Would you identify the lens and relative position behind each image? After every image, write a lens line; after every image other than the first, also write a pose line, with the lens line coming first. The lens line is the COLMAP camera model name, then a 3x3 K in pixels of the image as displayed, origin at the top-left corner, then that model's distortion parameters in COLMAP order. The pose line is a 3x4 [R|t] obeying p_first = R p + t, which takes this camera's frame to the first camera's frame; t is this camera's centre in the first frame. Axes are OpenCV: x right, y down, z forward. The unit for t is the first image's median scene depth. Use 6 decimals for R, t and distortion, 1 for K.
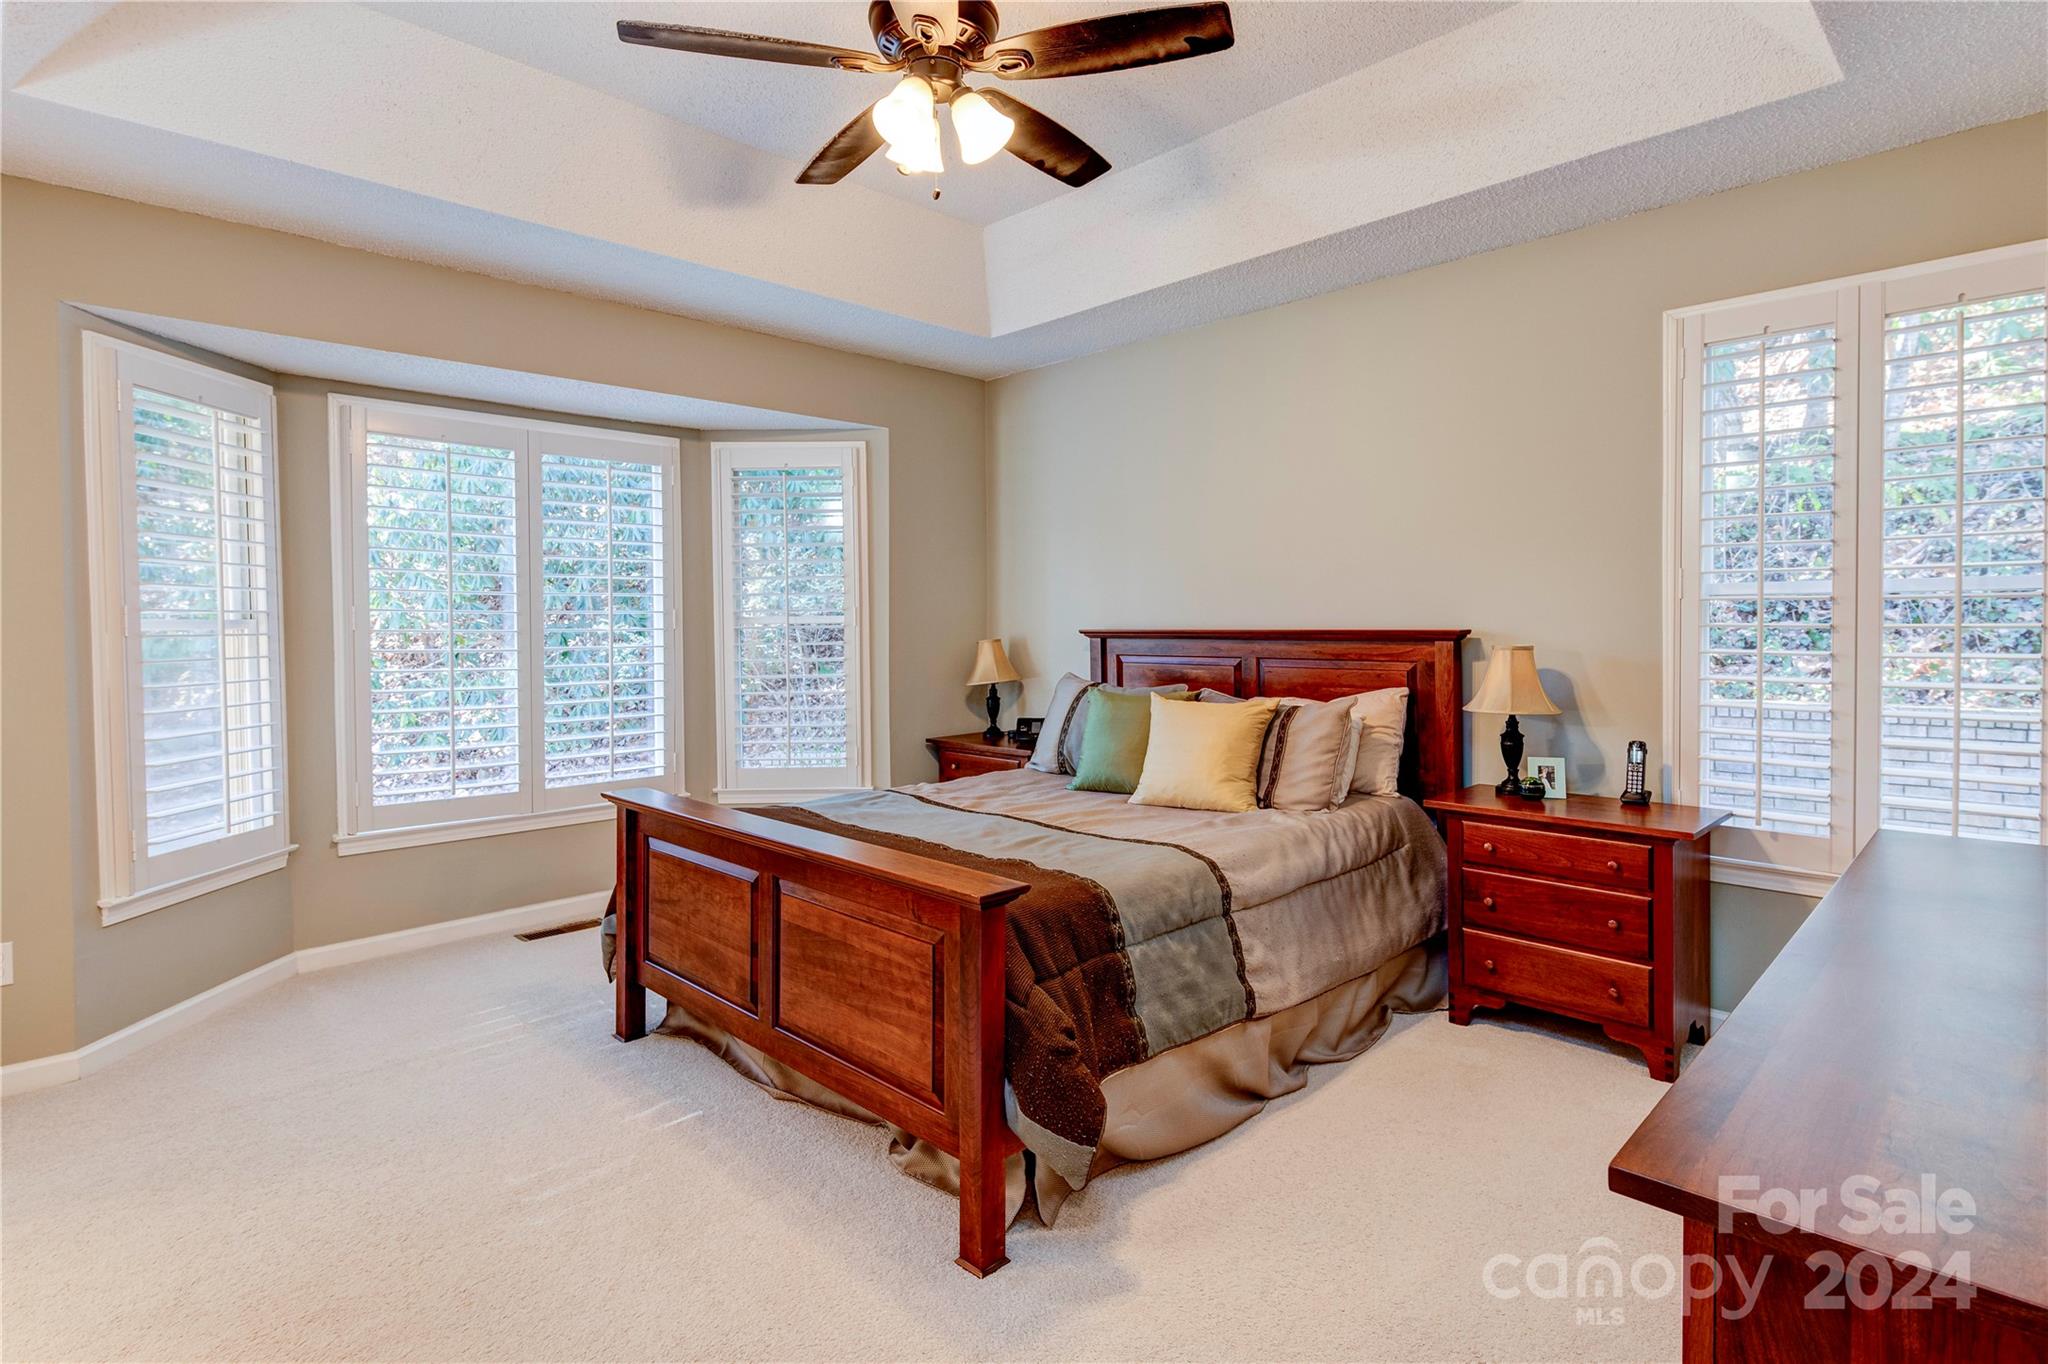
lens RADIAL K [[1019.3, 0, 1028.8], [0, 1019.3, 674.1], [0, 0, 1]] dist [0.011798, -0.001274]
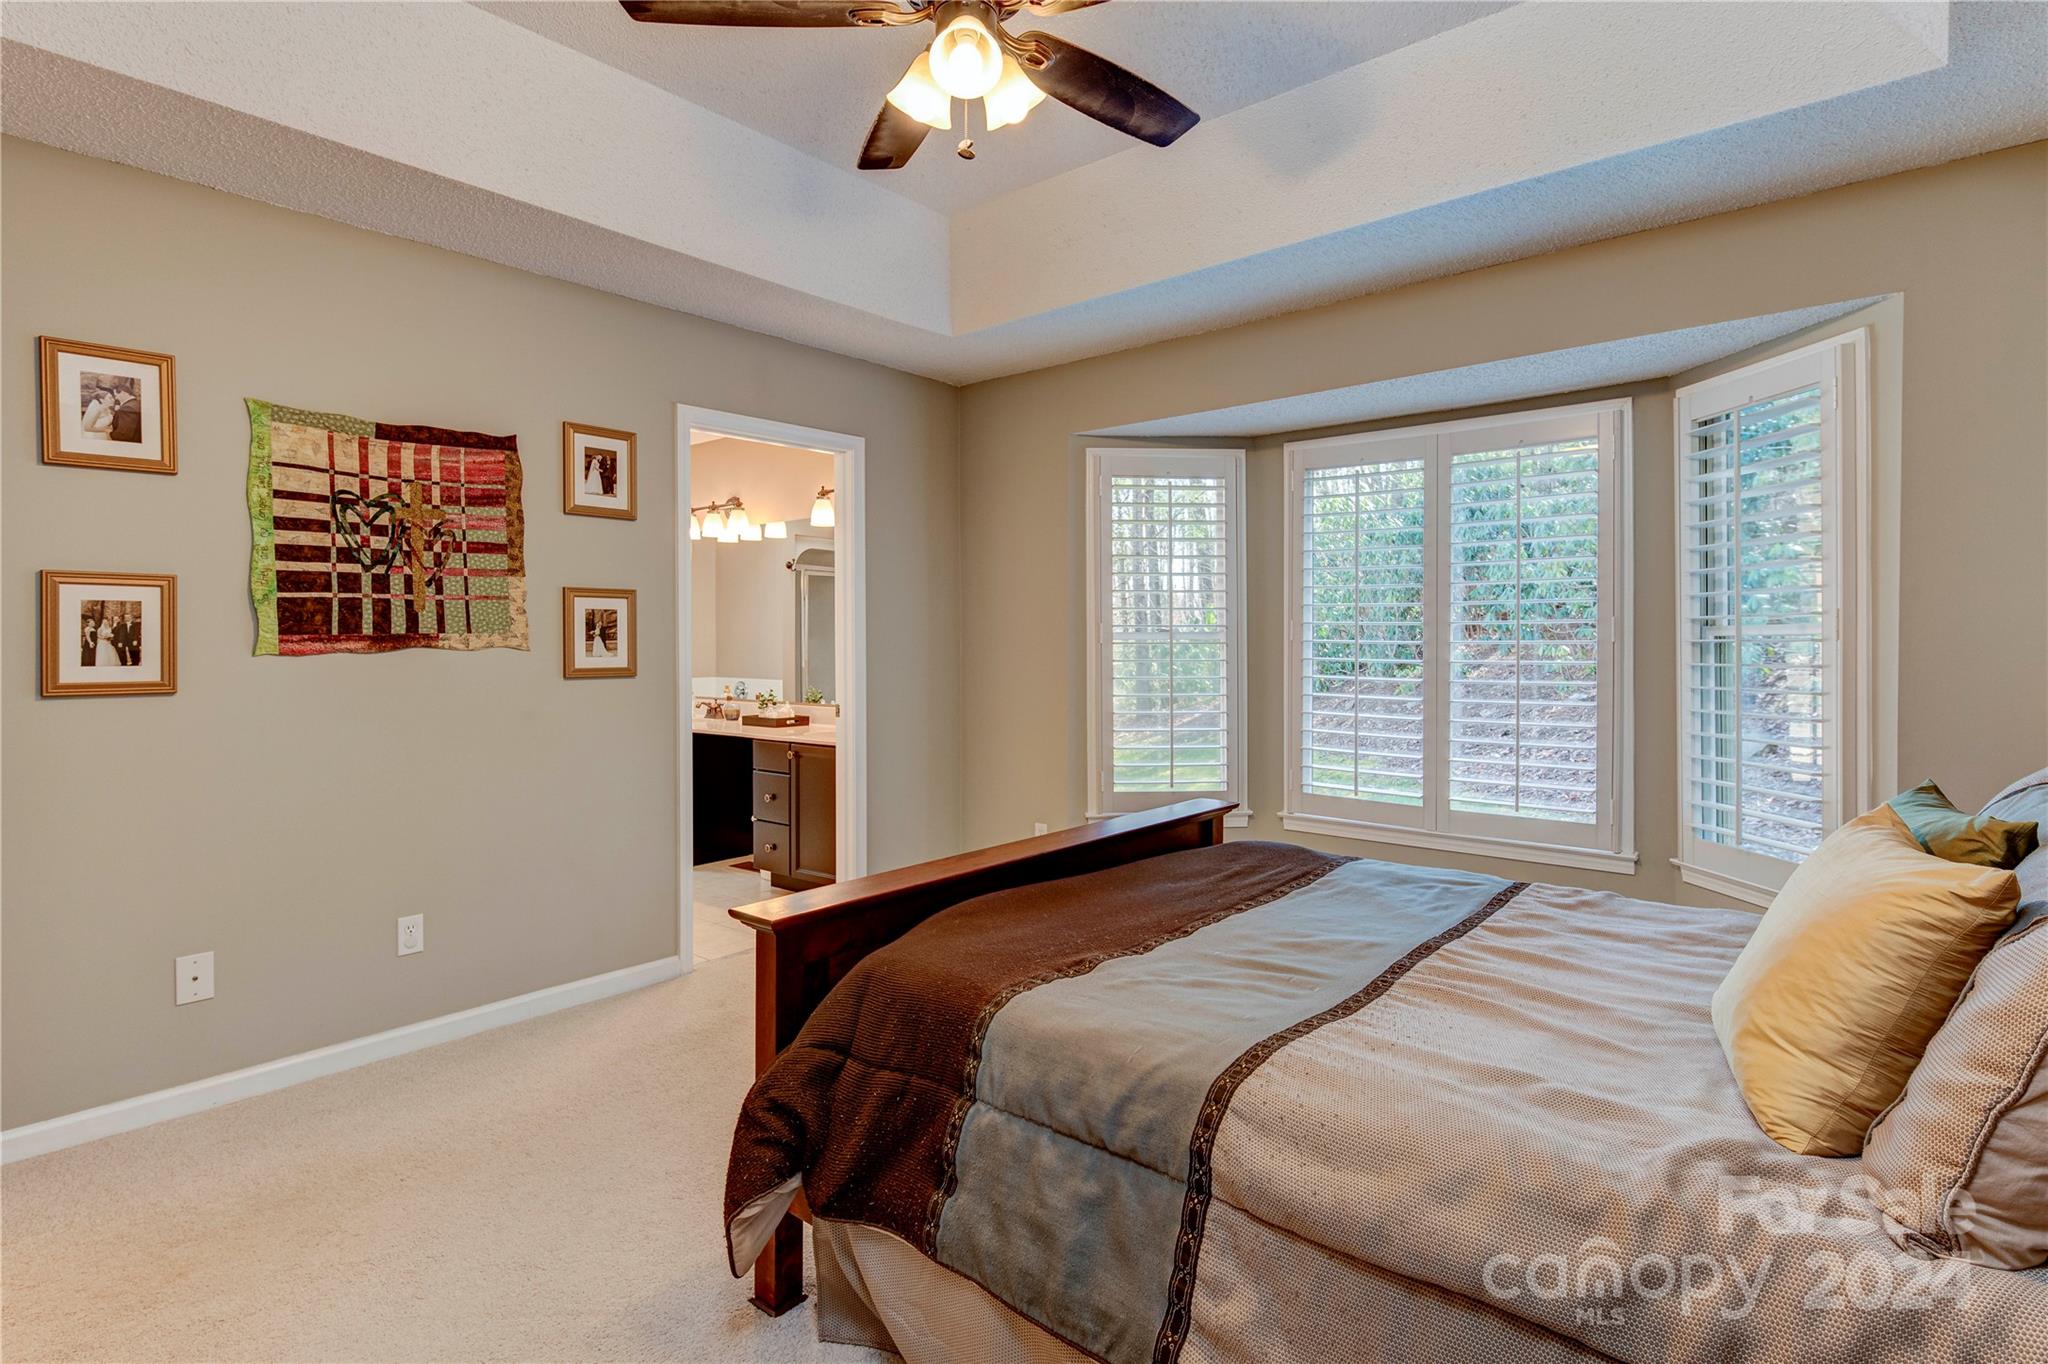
lens RADIAL K [[1019.3, 0, 1028.8], [0, 1019.3, 674.1], [0, 0, 1]] dist [0.011798, -0.001274]
pose [[0.099116, 0.039012, -0.994311, 0.635532], [-0.050483, 0.998142, 0.034130, -0.039578], [0.993794, 0.046813, 0.100901, 0.771927]]
